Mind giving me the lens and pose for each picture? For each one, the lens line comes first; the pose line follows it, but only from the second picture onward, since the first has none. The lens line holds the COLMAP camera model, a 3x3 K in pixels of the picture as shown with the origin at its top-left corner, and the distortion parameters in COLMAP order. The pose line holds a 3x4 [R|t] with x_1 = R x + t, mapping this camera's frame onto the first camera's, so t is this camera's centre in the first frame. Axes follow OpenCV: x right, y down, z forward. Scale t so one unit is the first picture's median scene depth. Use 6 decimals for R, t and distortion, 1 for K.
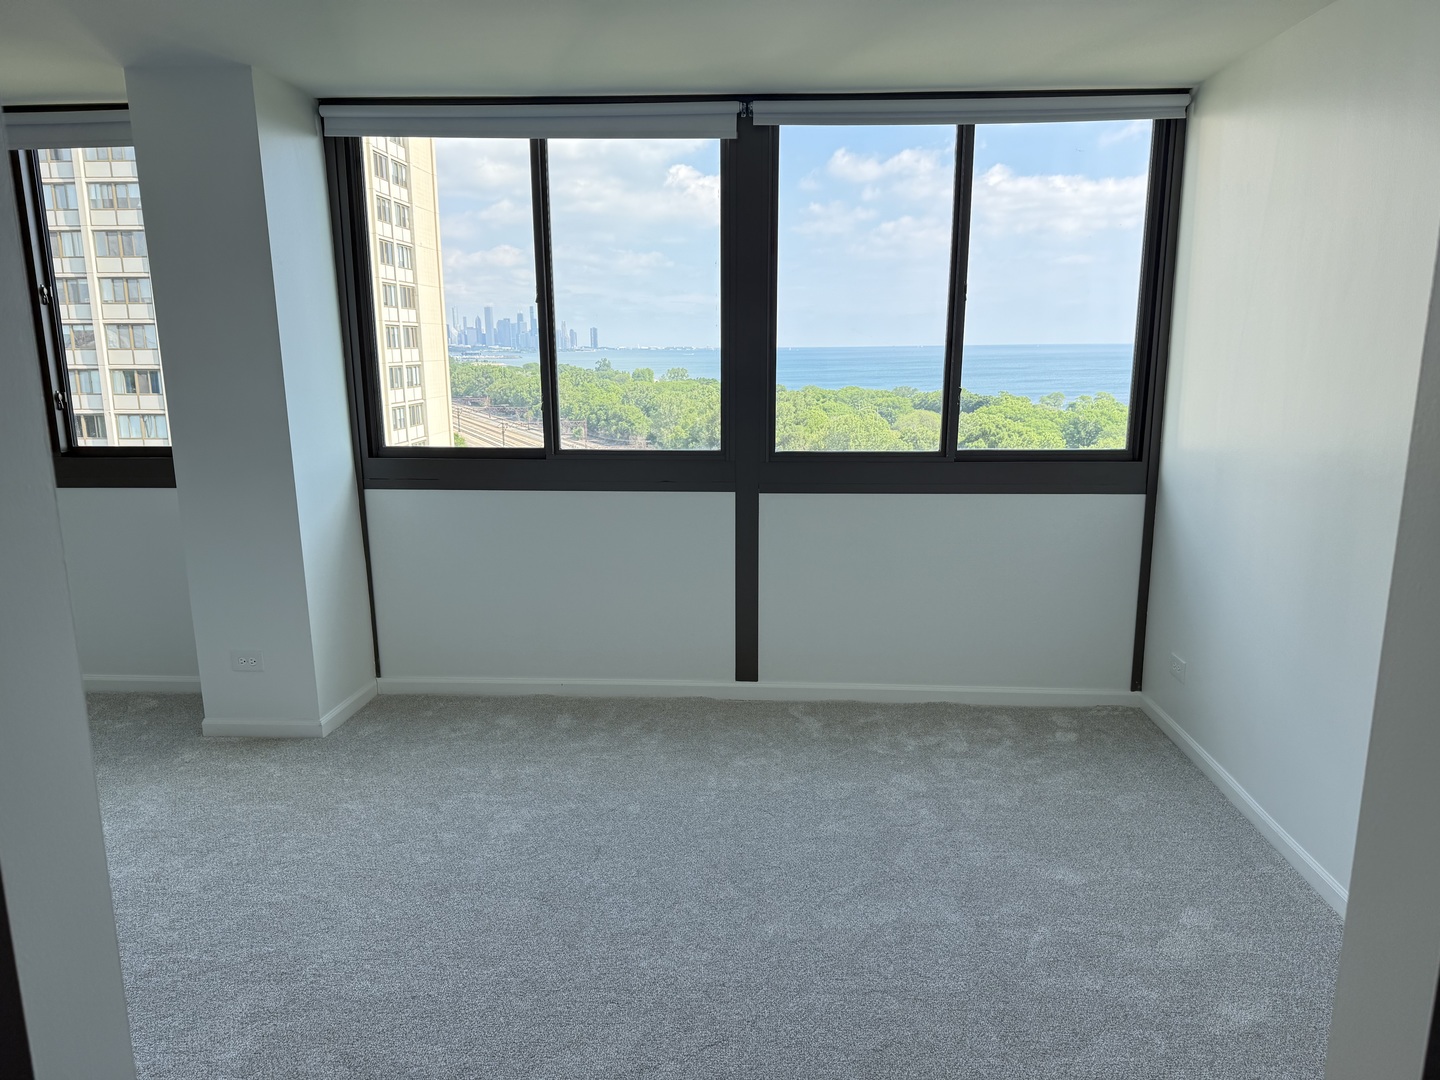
lens RADIAL K [[996.0, 0, 717.6], [0, 996.0, 550.6], [0, 0, 1]] dist [0.159969, -0.309877]
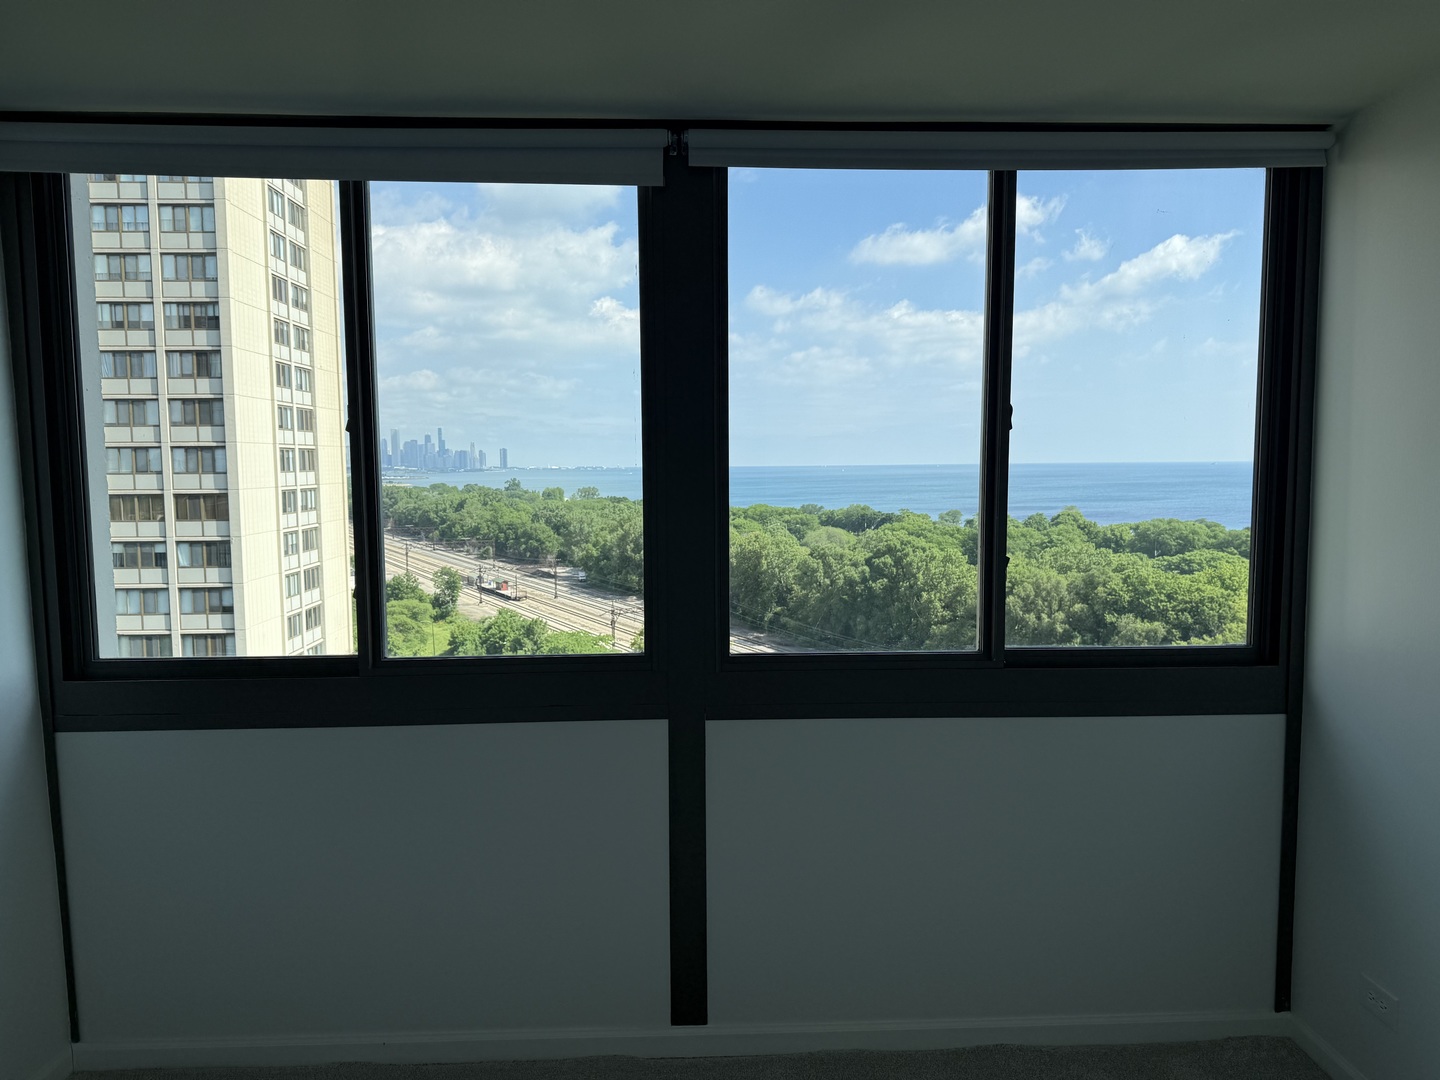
lens RADIAL K [[1002.9, 0, 723.1], [0, 1002.9, 539.3], [0, 0, 1]] dist [0.099362, -0.181933]
pose [[0.995569, -0.010311, 0.093466, -0.005400], [0.022154, 0.991711, -0.126567, -0.086619], [-0.091387, 0.128077, 0.987545, 0.338753]]
